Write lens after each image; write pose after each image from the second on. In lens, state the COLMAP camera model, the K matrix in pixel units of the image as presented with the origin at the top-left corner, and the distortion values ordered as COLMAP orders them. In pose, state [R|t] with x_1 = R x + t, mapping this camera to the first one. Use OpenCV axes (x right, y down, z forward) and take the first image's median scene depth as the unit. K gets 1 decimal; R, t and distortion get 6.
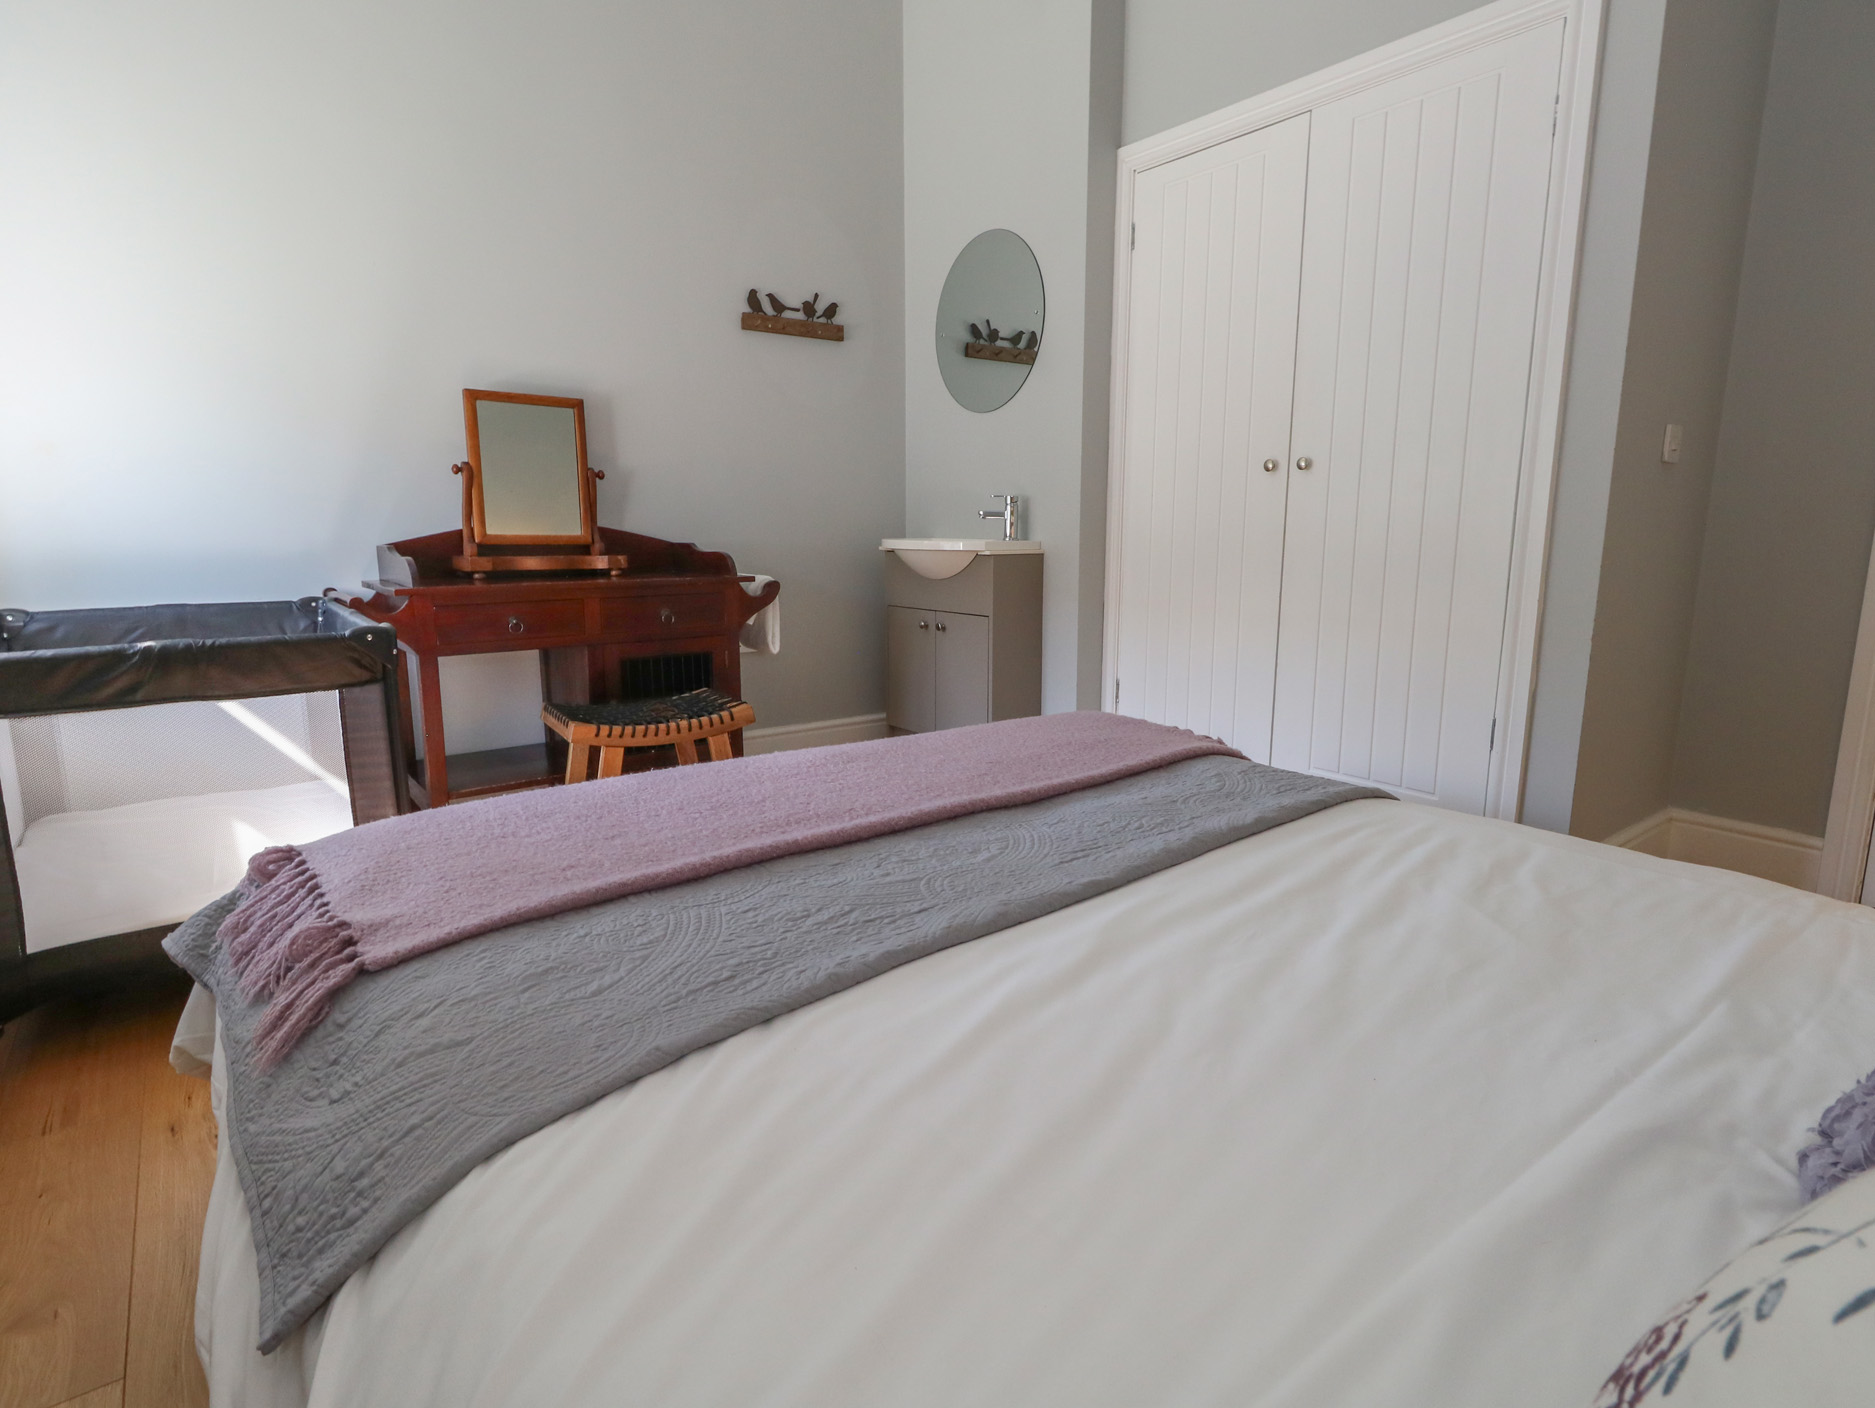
lens RADIAL K [[1008.4, 0, 946.4], [0, 1008.4, 694.9], [0, 0, 1]] dist [0.002927, -0.000729]
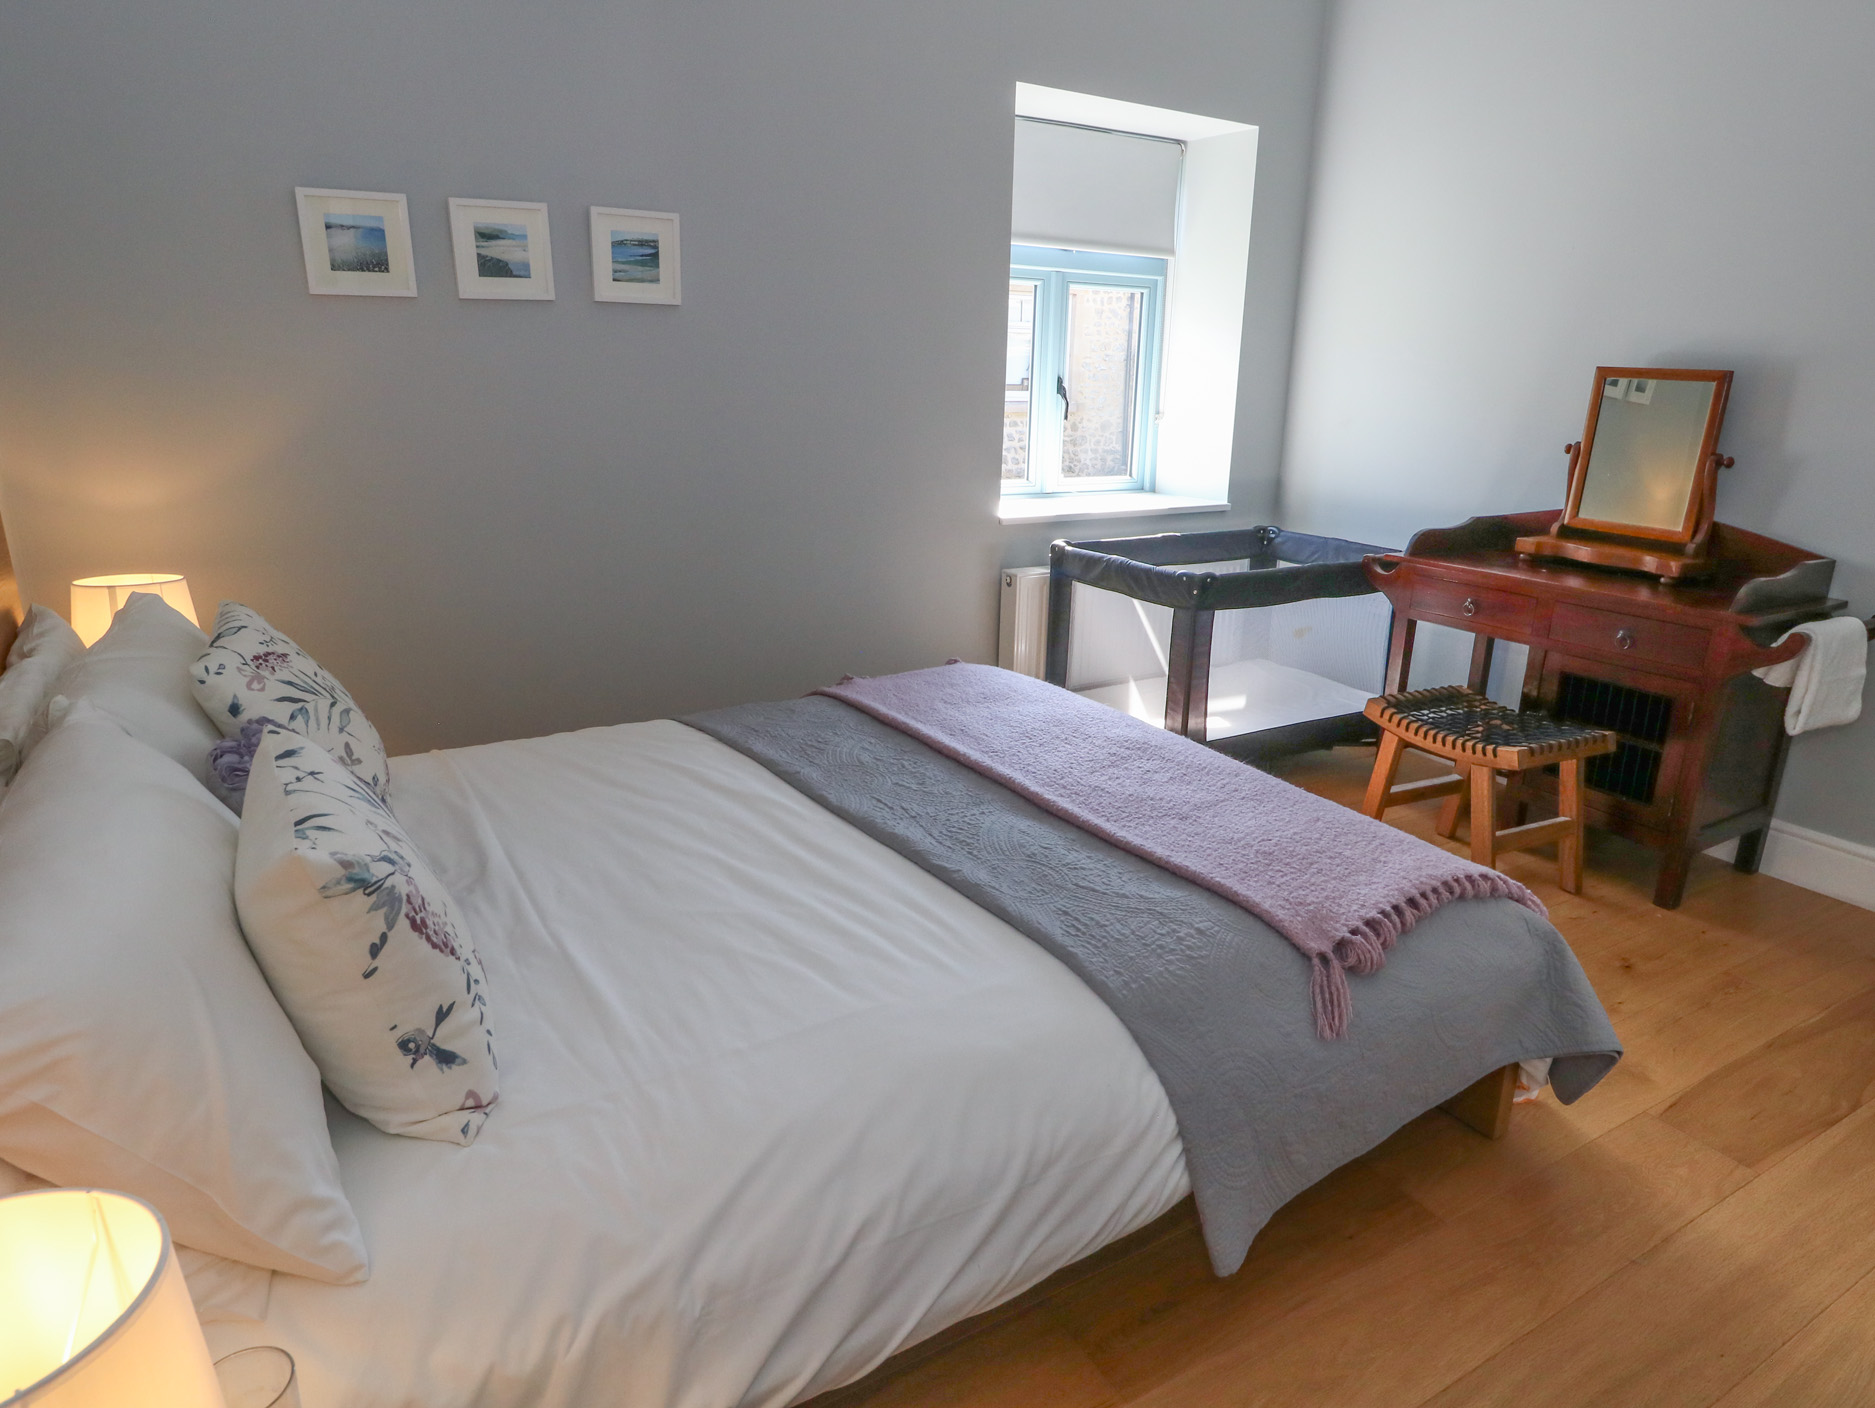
lens RADIAL K [[1159.5, 0, 951.5], [0, 1159.5, 692.1], [0, 0, 1]] dist [-0.000708, -0.000561]
pose [[-0.114163, 0.271974, -0.955509, 0.753897], [-0.191629, 0.937706, 0.289802, -0.218504], [0.974805, 0.216188, -0.054933, 0.536338]]
